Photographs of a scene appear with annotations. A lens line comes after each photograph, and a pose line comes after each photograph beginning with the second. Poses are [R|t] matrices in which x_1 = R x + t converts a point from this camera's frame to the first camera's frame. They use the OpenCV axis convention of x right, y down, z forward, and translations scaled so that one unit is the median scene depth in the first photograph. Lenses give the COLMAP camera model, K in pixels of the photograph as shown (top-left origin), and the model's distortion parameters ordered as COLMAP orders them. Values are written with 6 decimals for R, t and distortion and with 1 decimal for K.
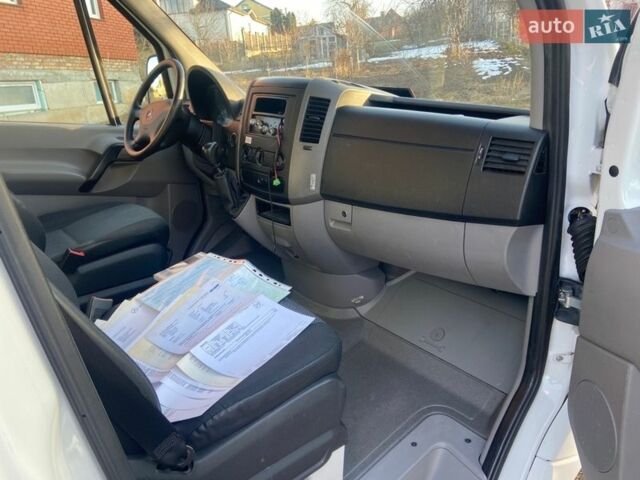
lens RADIAL K [[464.7, 0, 320.0], [0, 464.7, 240.0], [0, 0, 1]] dist [0.083389, -0.128482]
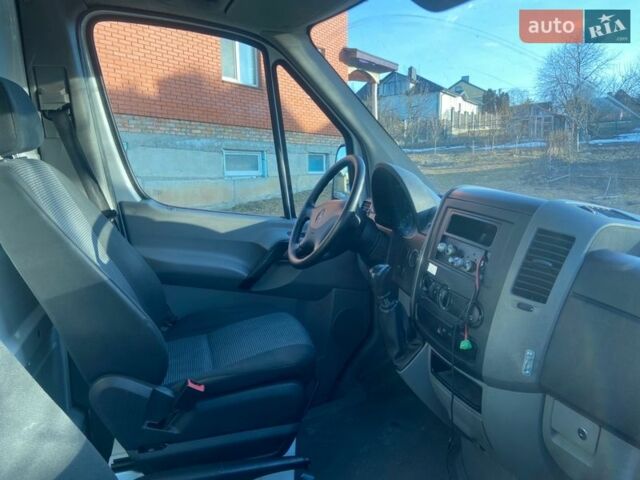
lens RADIAL K [[464.7, 0, 320.0], [0, 464.7, 240.0], [0, 0, 1]] dist [0.083389, -0.128482]
pose [[0.915277, 0.115555, -0.385895, -0.035624], [-0.171371, 0.978658, -0.113407, -0.133054], [0.364554, 0.169930, 0.915546, 0.245236]]
